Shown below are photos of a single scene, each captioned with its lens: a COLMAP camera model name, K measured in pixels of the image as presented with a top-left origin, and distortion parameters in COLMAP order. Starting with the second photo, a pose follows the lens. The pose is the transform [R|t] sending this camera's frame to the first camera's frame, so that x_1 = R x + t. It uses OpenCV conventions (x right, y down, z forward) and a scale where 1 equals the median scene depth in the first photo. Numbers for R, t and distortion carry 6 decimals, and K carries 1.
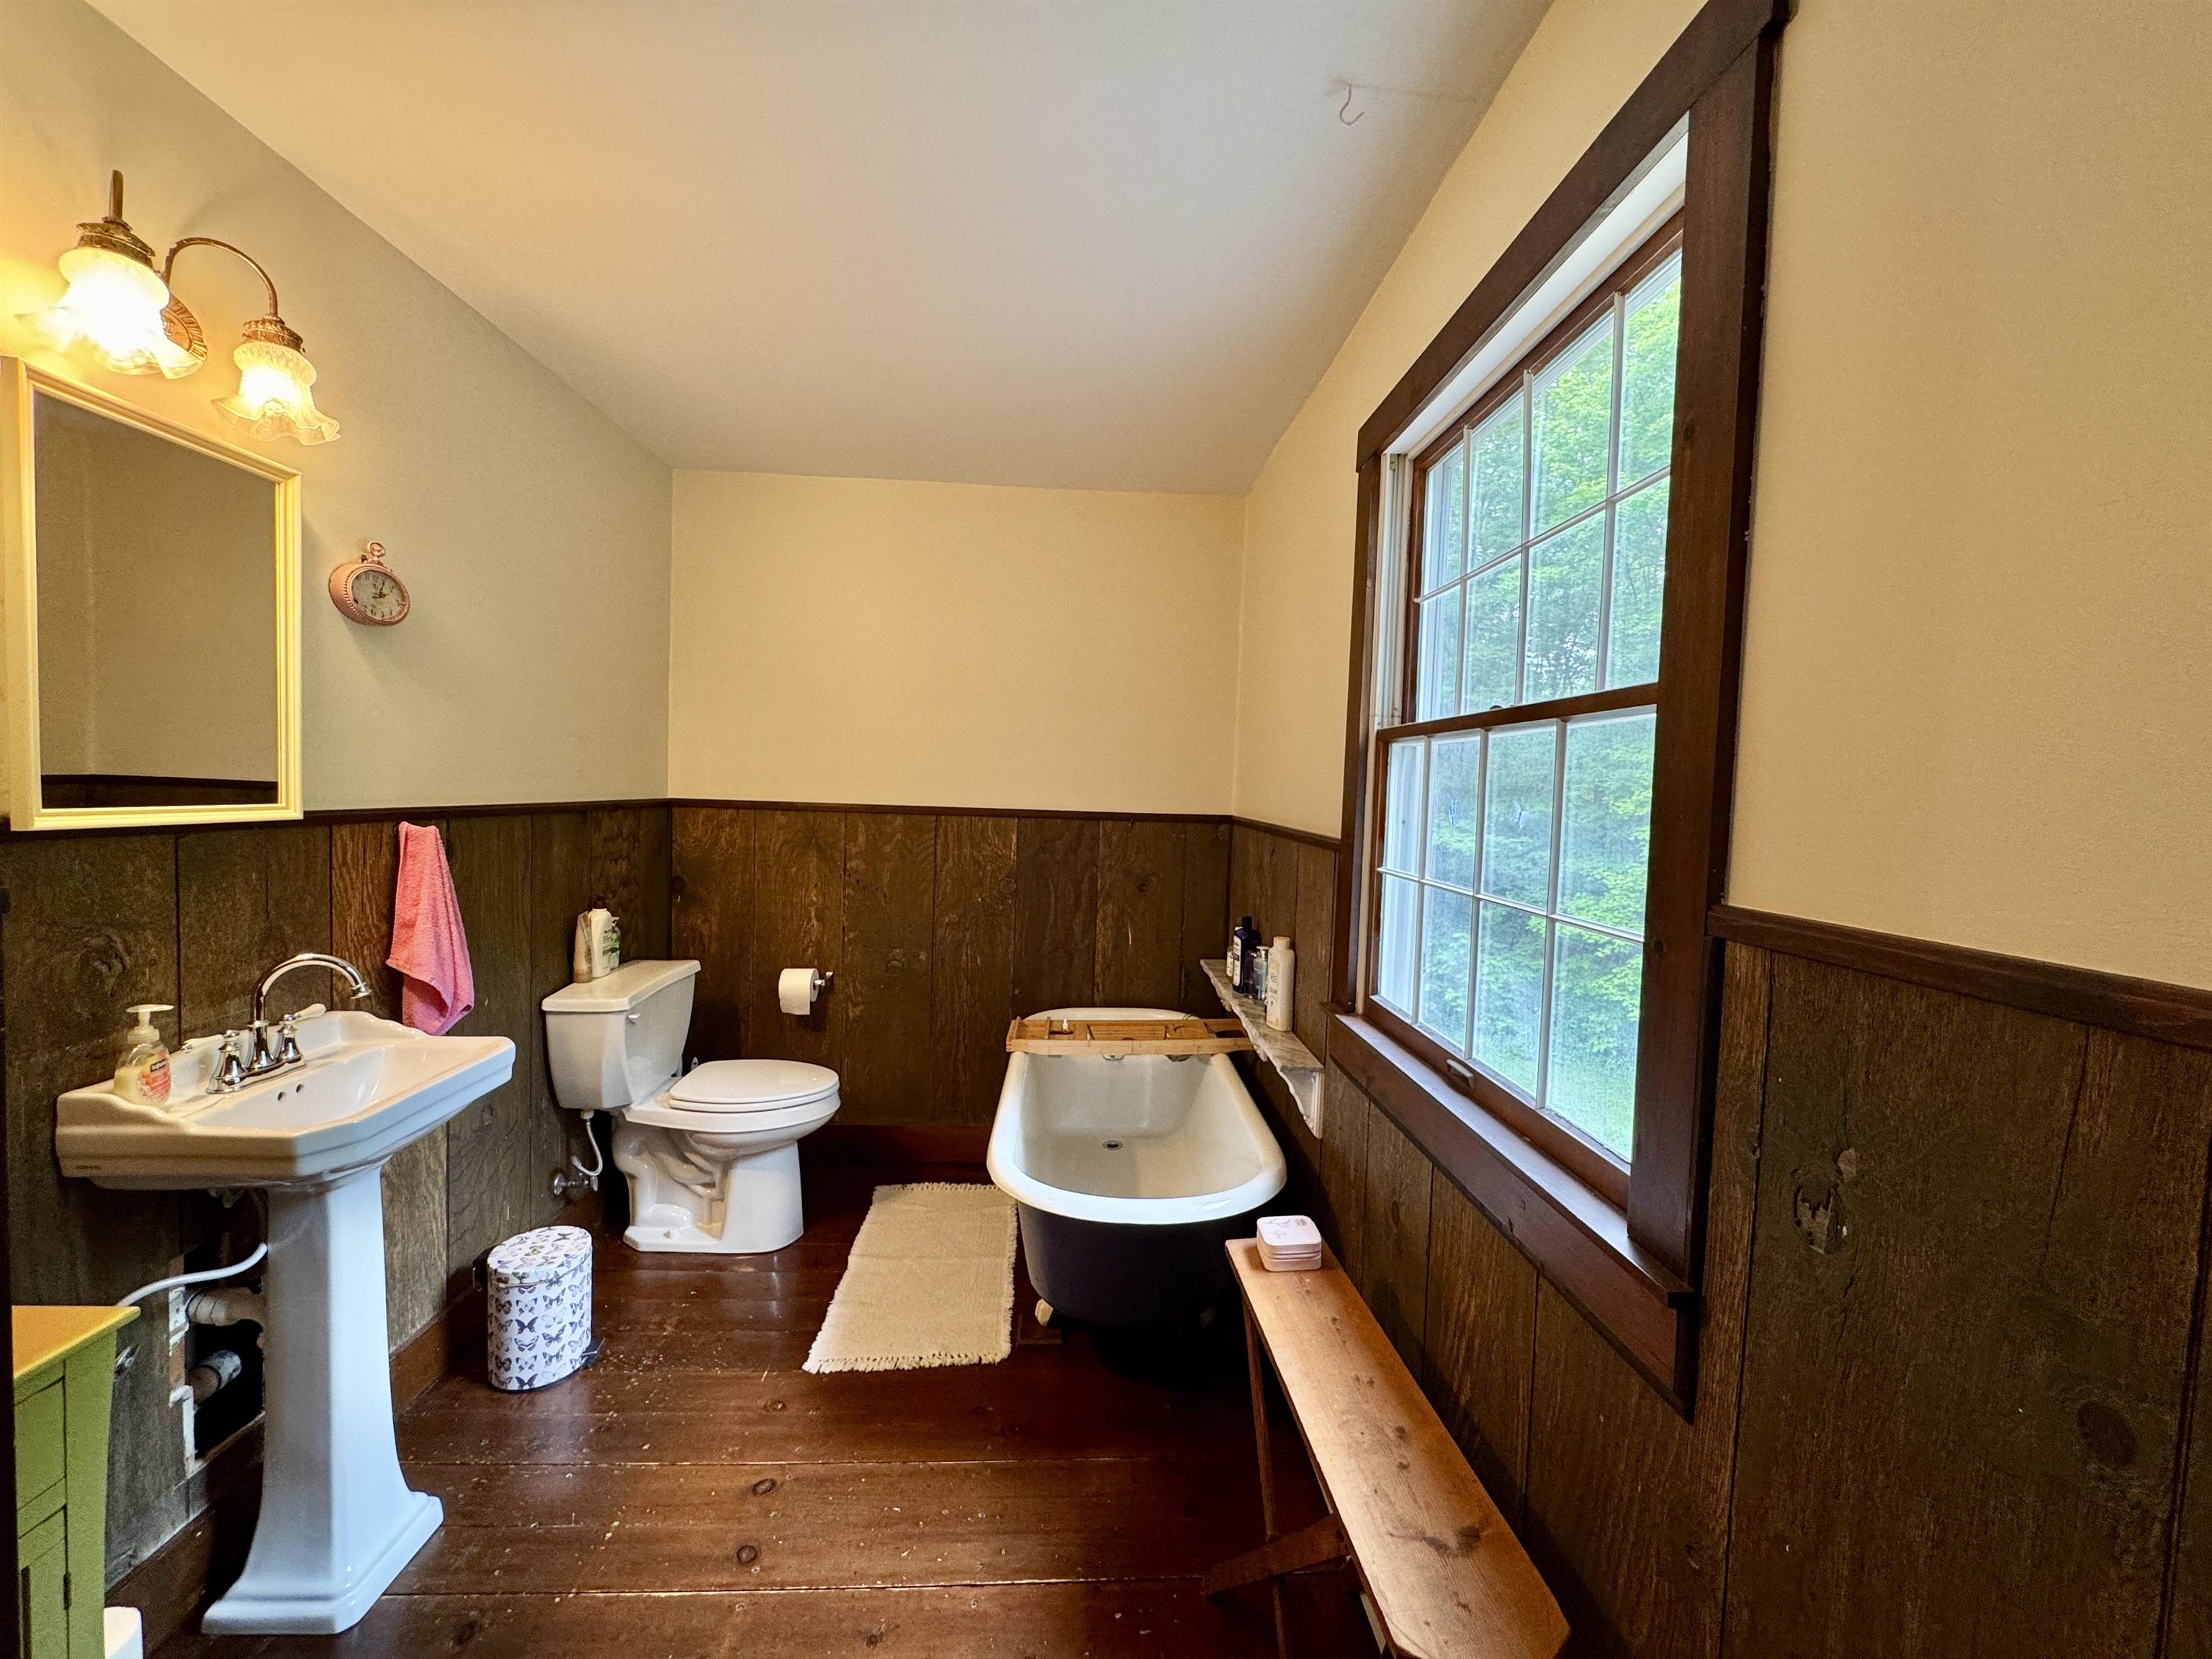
lens RADIAL K [[896.6, 0, 1106.0], [0, 896.6, 829.5], [0, 0, 1]] dist [-0.000659, -0.000309]
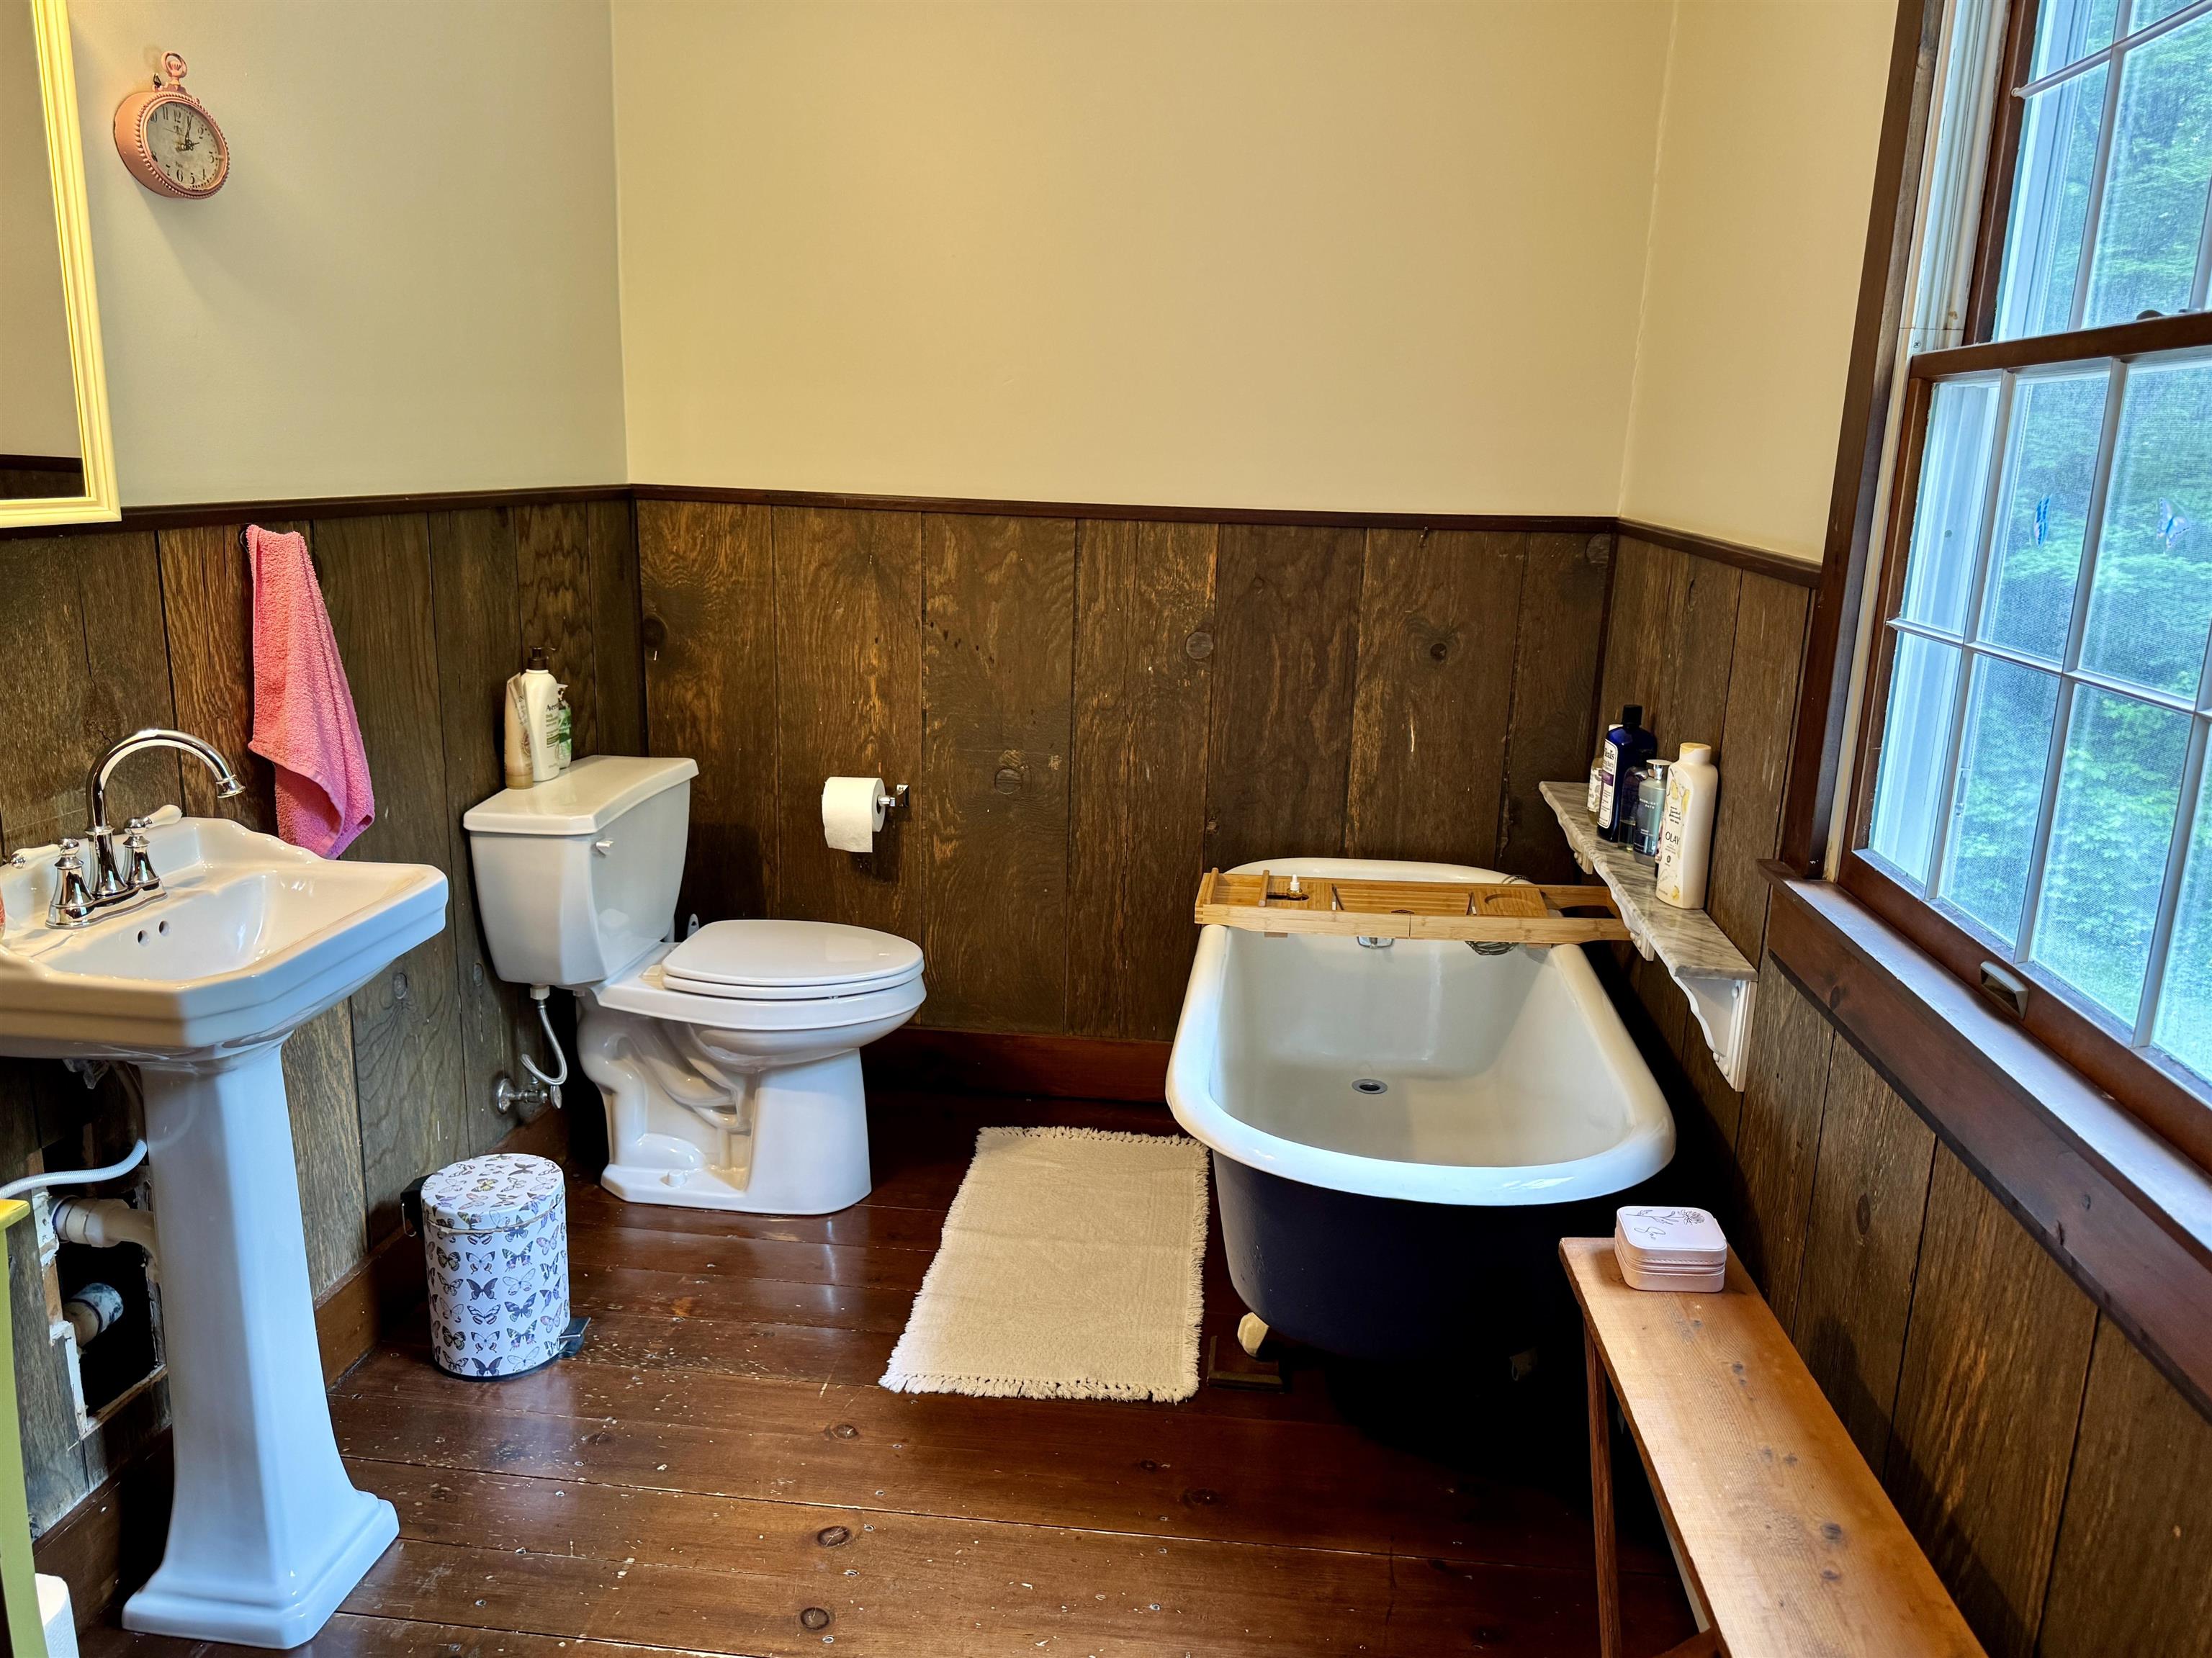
lens RADIAL K [[1591.6, 0, 1106.0], [0, 1591.6, 829.0], [0, 0, 1]] dist [0.144893, -0.175859]
pose [[0.986610, 0.033577, -0.159601, -0.002418], [-0.004846, 0.984182, 0.177095, -0.004162], [0.163022, -0.173950, 0.971167, -0.049148]]
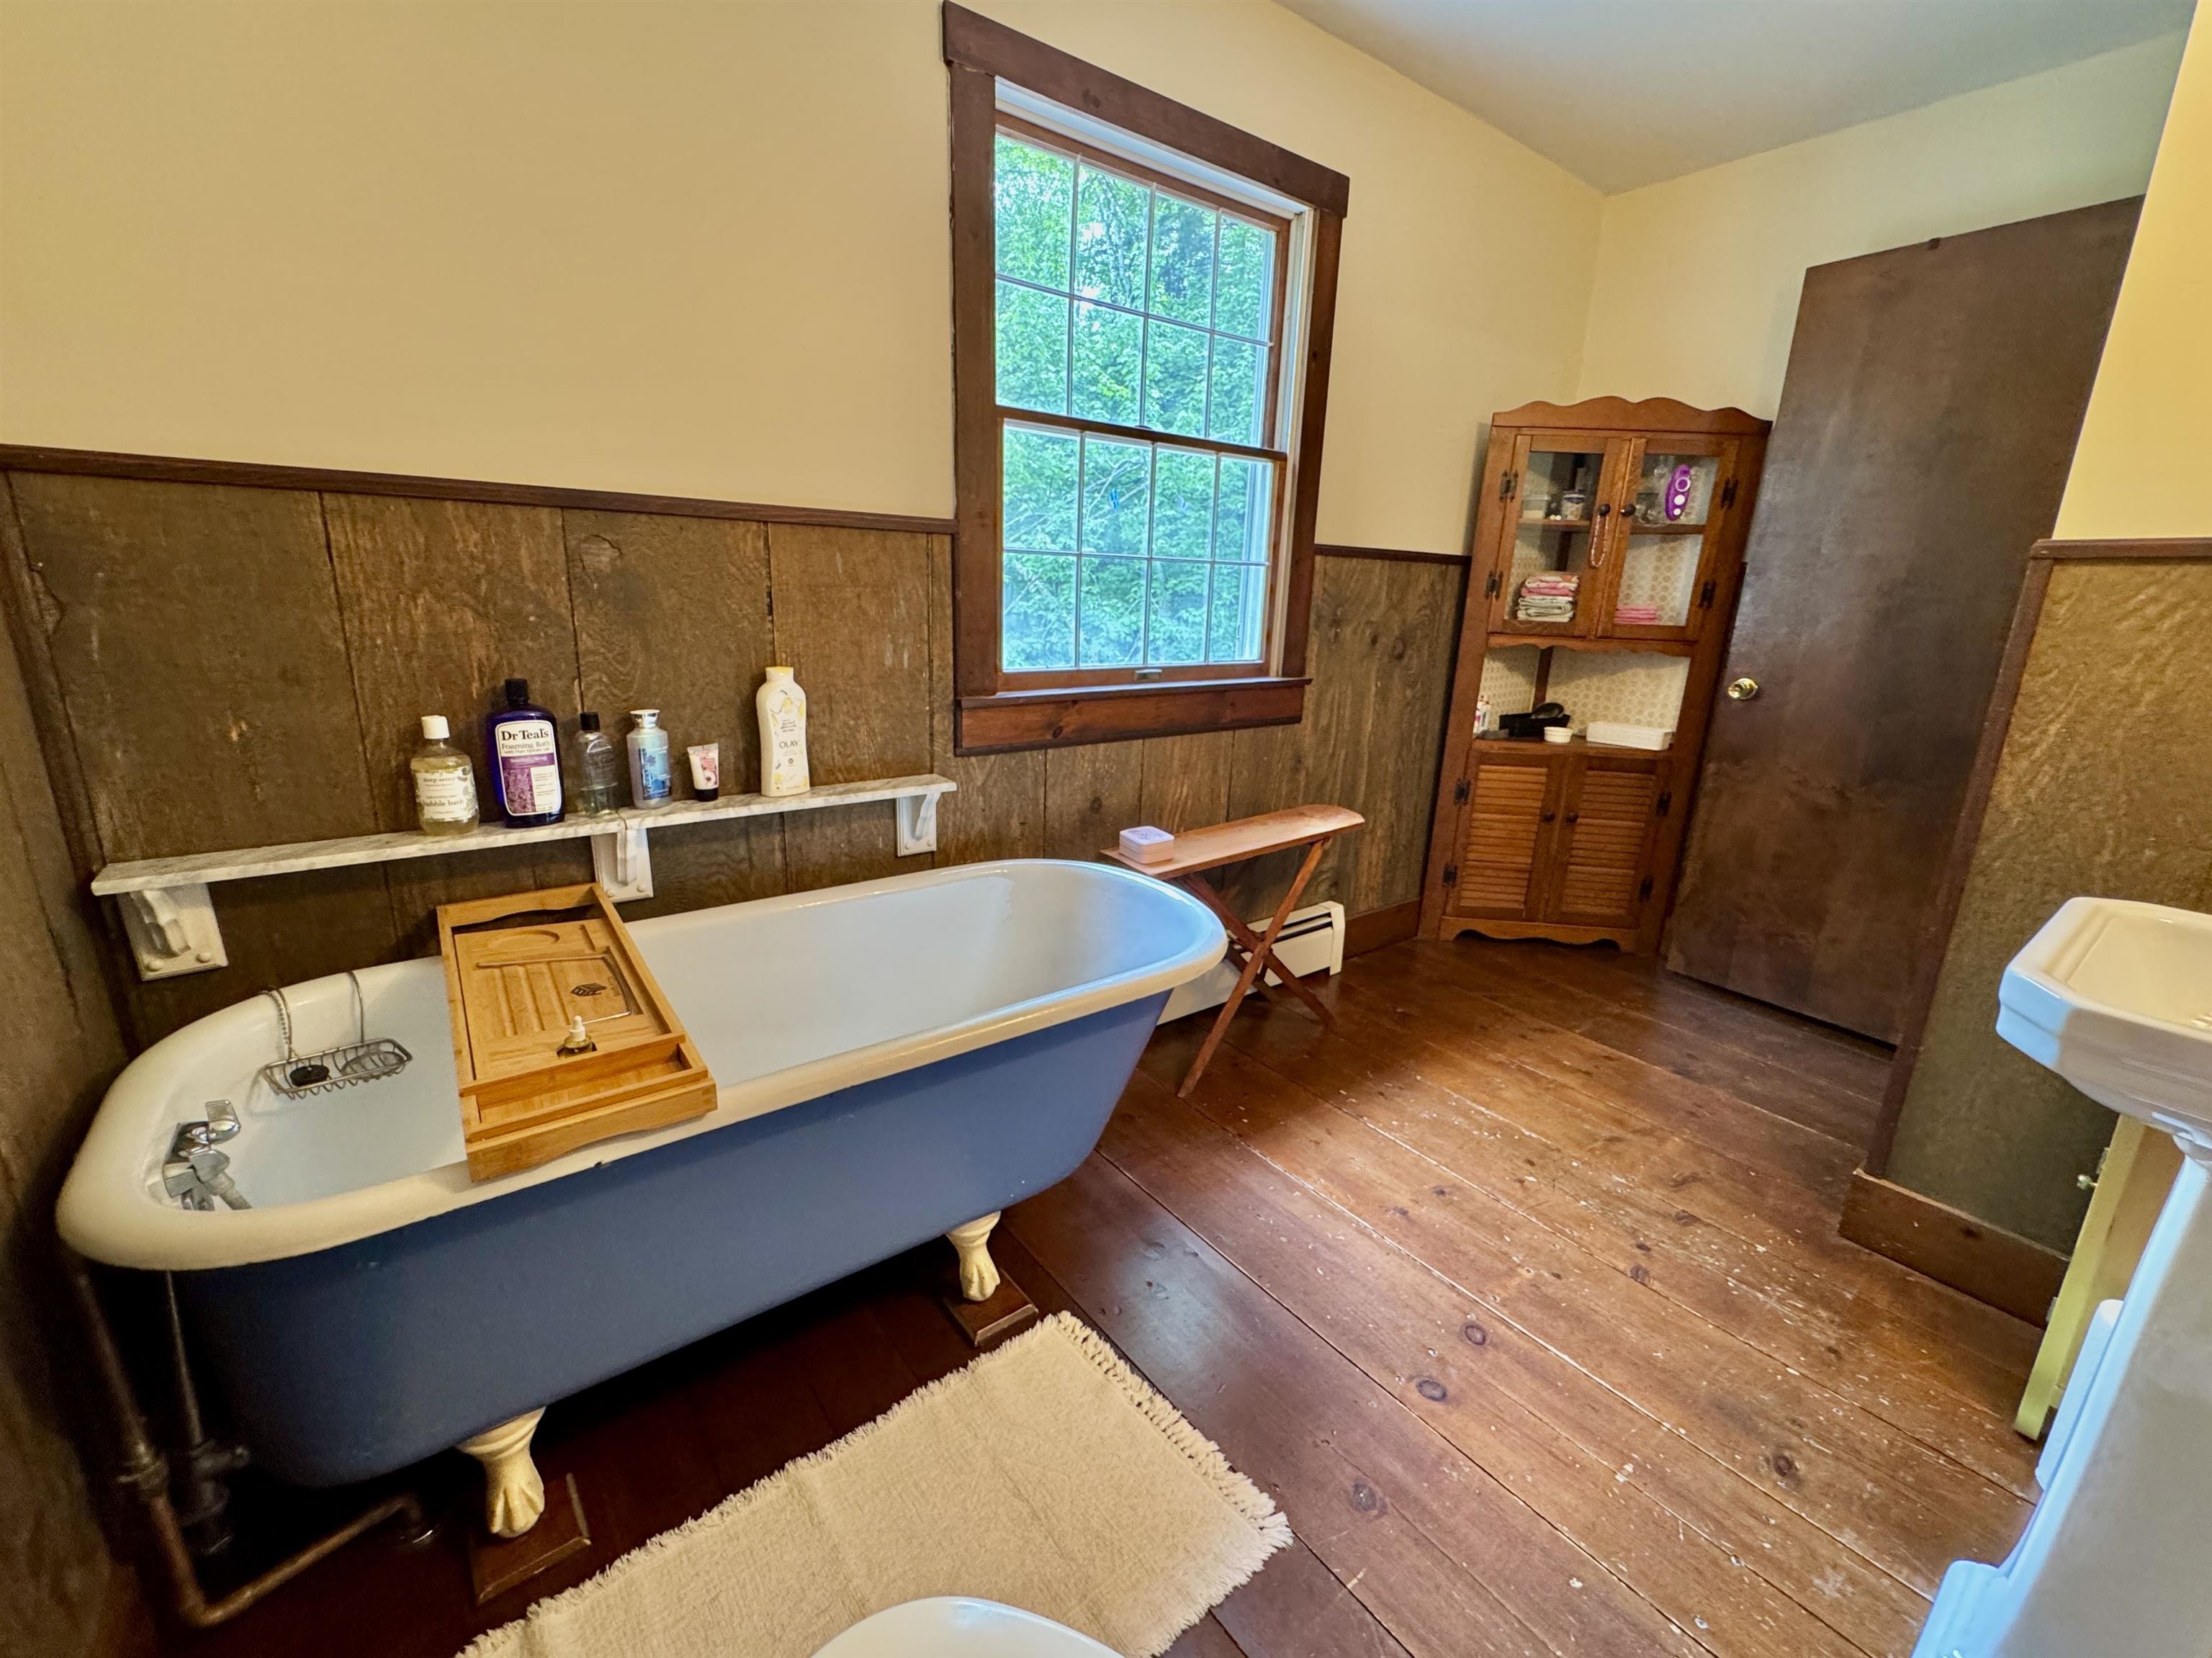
lens RADIAL K [[896.6, 0, 1106.0], [0, 896.6, 829.0], [0, 0, 1]] dist [-0.000659, -0.000309]
pose [[-0.562203, -0.256570, 0.786193, -0.573455], [-0.001182, 0.950906, 0.309478, 0.024607], [-0.826998, 0.173060, -0.534906, 1.266410]]
